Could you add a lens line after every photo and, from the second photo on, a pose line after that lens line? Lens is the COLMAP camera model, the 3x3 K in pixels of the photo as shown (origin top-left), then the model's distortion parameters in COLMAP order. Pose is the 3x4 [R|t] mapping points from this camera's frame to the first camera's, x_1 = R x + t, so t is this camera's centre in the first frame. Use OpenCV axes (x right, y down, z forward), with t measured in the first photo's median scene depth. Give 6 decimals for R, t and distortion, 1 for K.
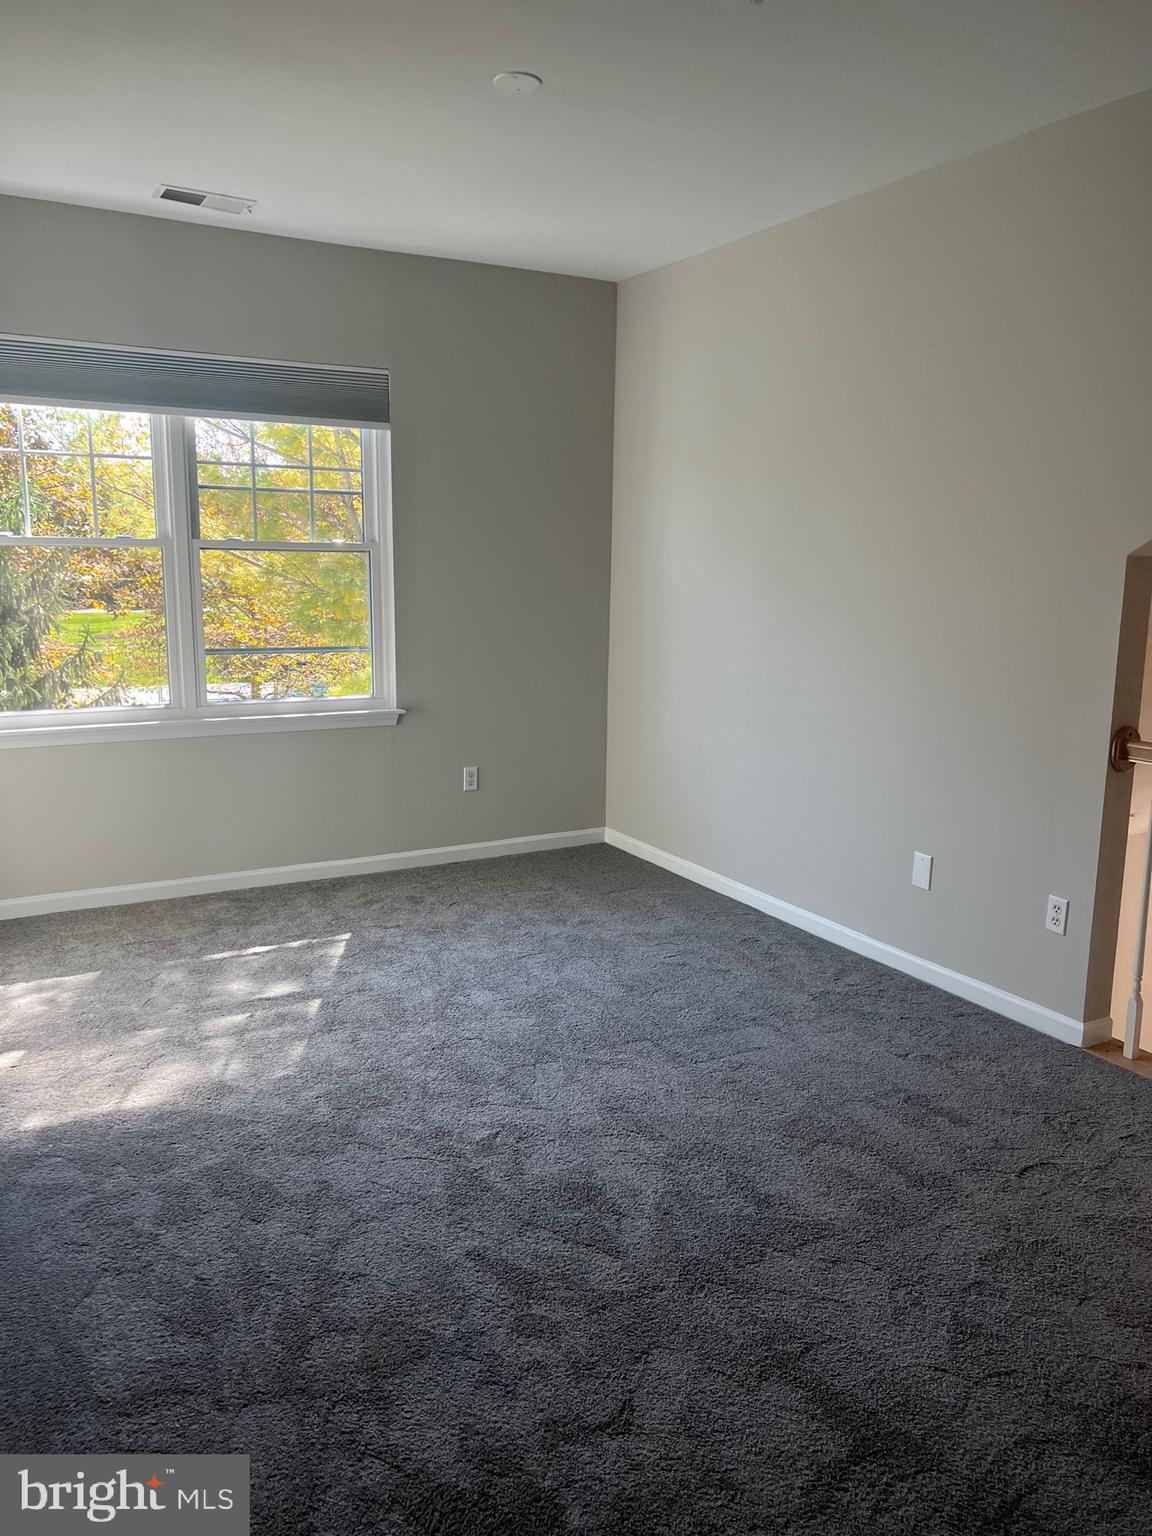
lens RADIAL K [[1150.3, 0, 552.8], [0, 1150.3, 757.4], [0, 0, 1]] dist [0.066618, -0.078877]
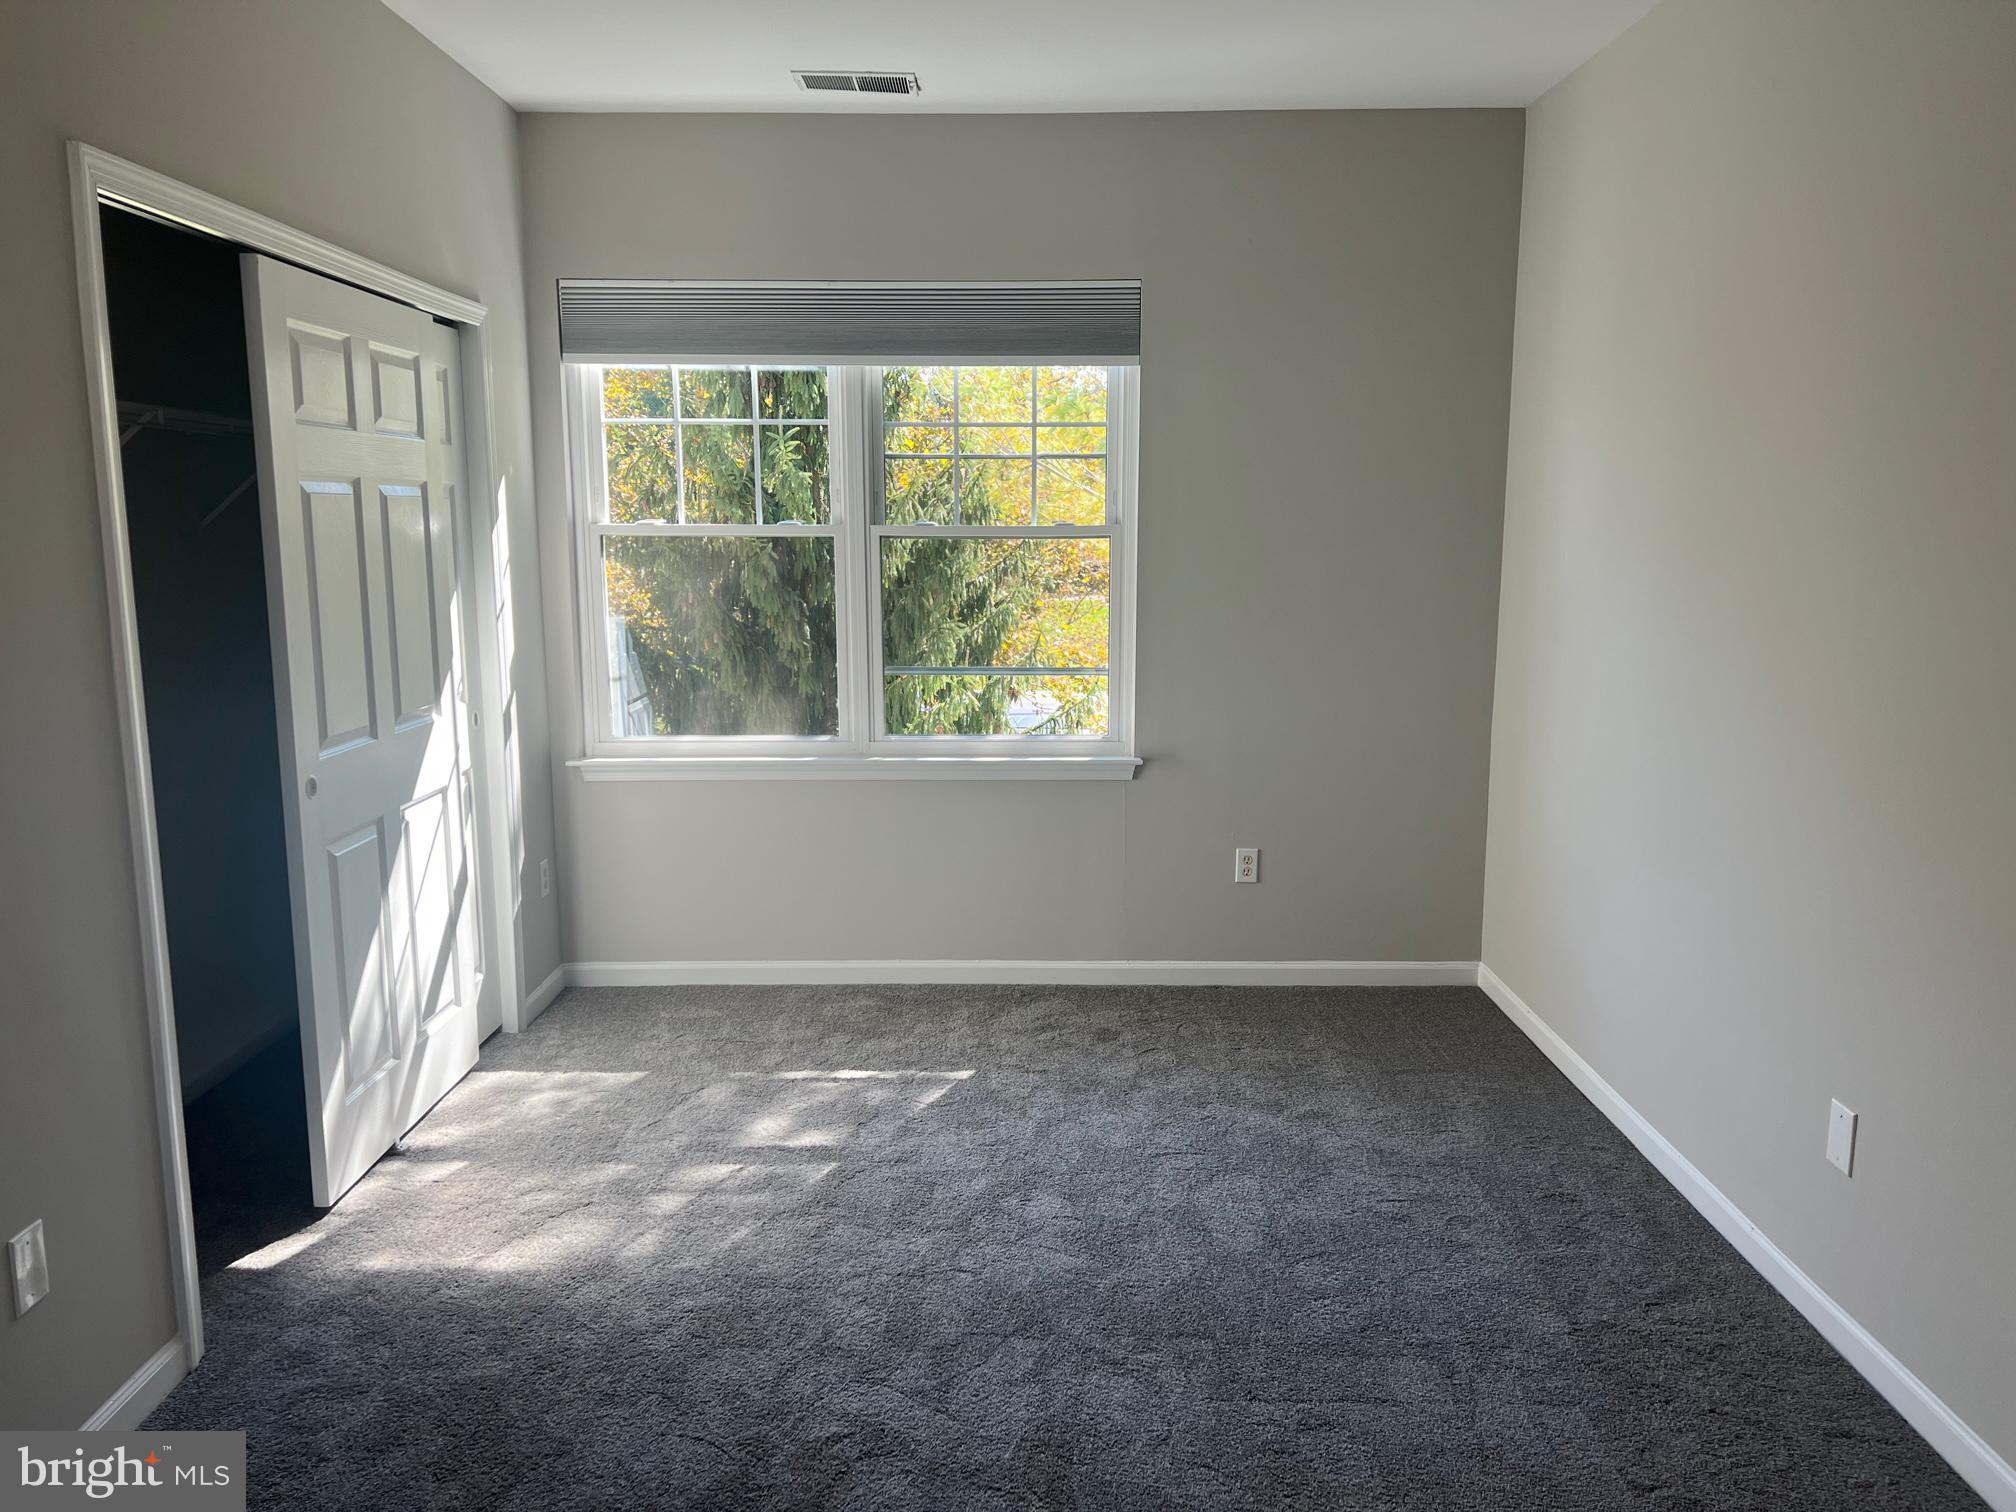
lens RADIAL K [[1509.8, 0, 1007.2], [0, 1509.8, 741.7], [0, 0, 1]] dist [0.066618, -0.078877]
pose [[0.876406, 0.057215, -0.478161, 0.289370], [-0.071443, 0.997377, -0.011604, -0.043212], [0.476243, 0.044331, 0.878195, 0.185873]]
